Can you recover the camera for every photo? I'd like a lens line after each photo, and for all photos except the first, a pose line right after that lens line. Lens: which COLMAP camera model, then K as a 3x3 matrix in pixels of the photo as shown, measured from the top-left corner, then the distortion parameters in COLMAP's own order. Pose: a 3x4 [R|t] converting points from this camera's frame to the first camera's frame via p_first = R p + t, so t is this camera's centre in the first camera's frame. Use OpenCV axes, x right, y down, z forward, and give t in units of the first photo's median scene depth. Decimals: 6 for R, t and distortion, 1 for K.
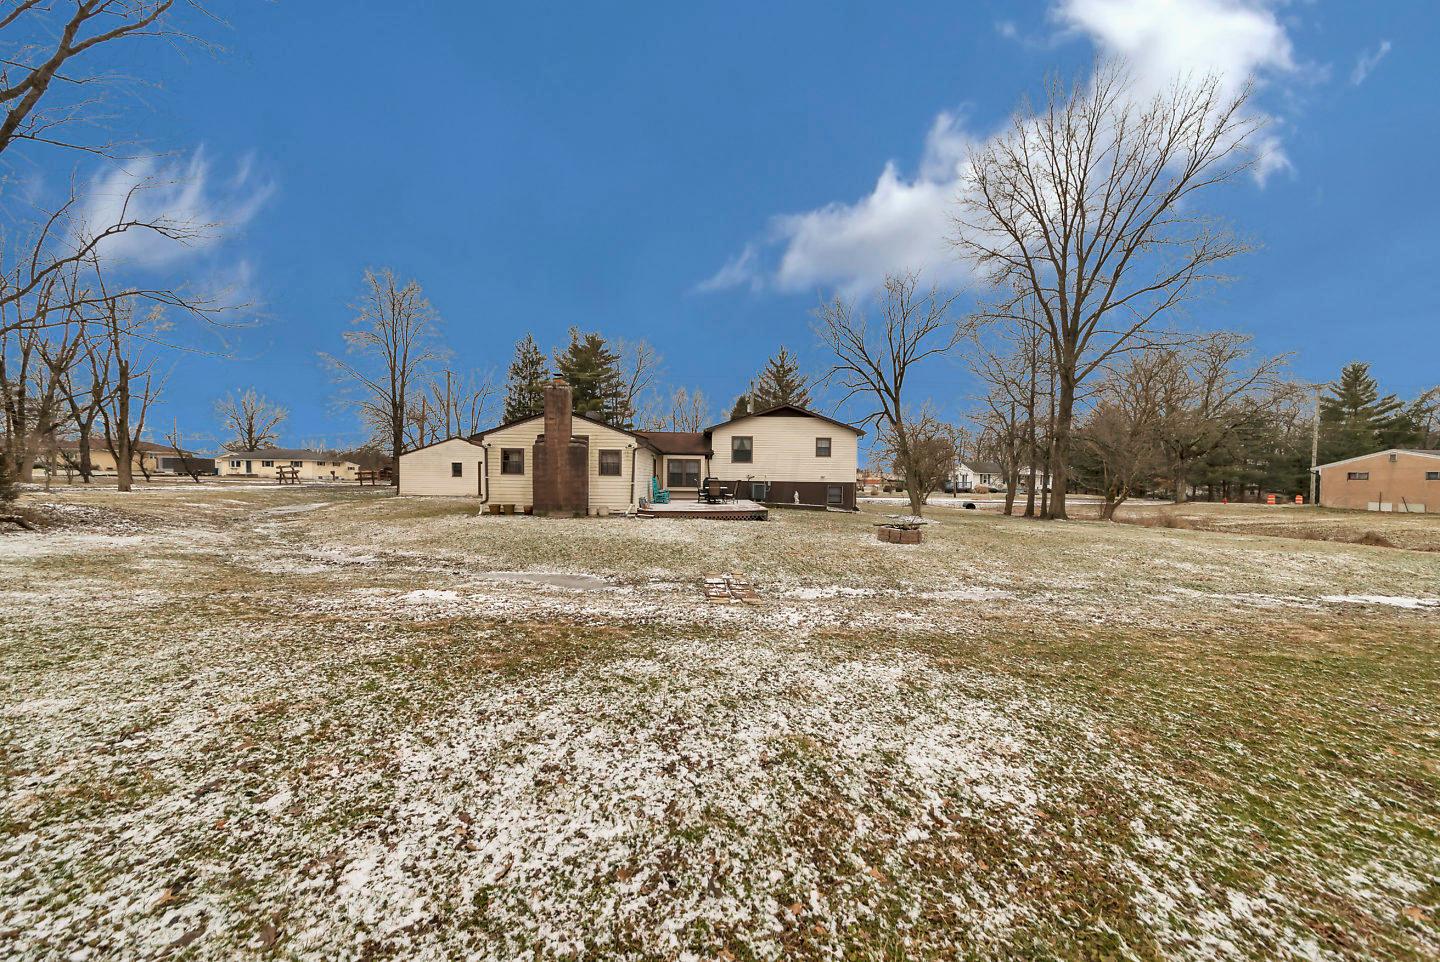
lens RADIAL K [[528.3, 0, 717.7], [0, 528.3, 485.5], [0, 0, 1]] dist [-0.001112, -0.000269]
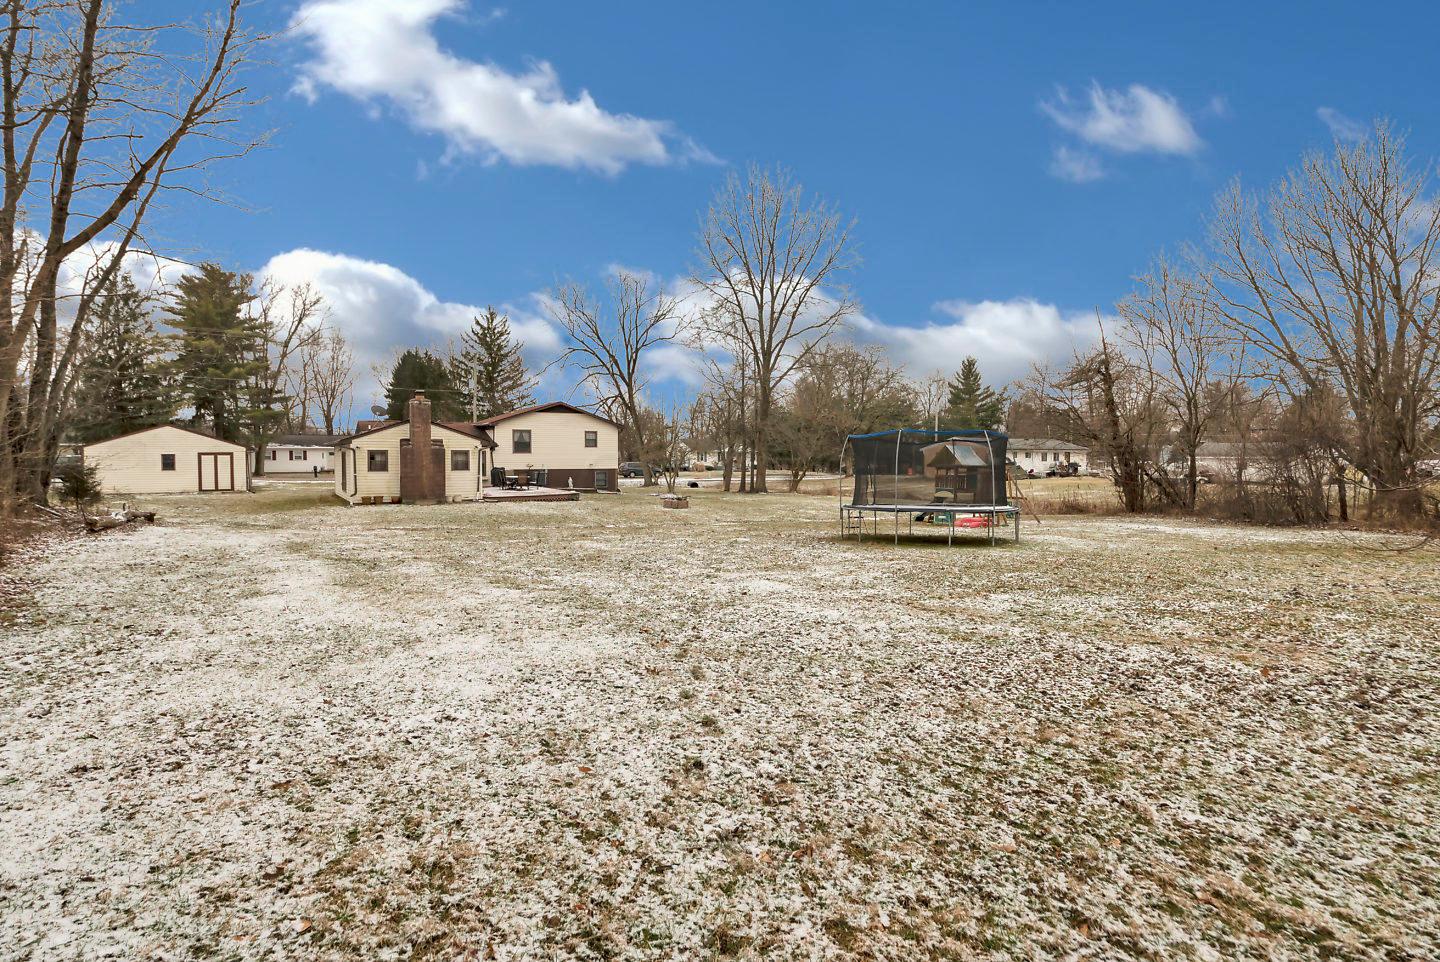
lens RADIAL K [[746.9, 0, 720.2], [0, 746.9, 477.8], [0, 0, 1]] dist [0.000283, 0.000006]
pose [[0.874051, -0.028664, 0.484988, -0.357553], [0.017595, 0.999471, 0.027362, -0.026533], [-0.485516, -0.015382, 0.874093, -0.595355]]
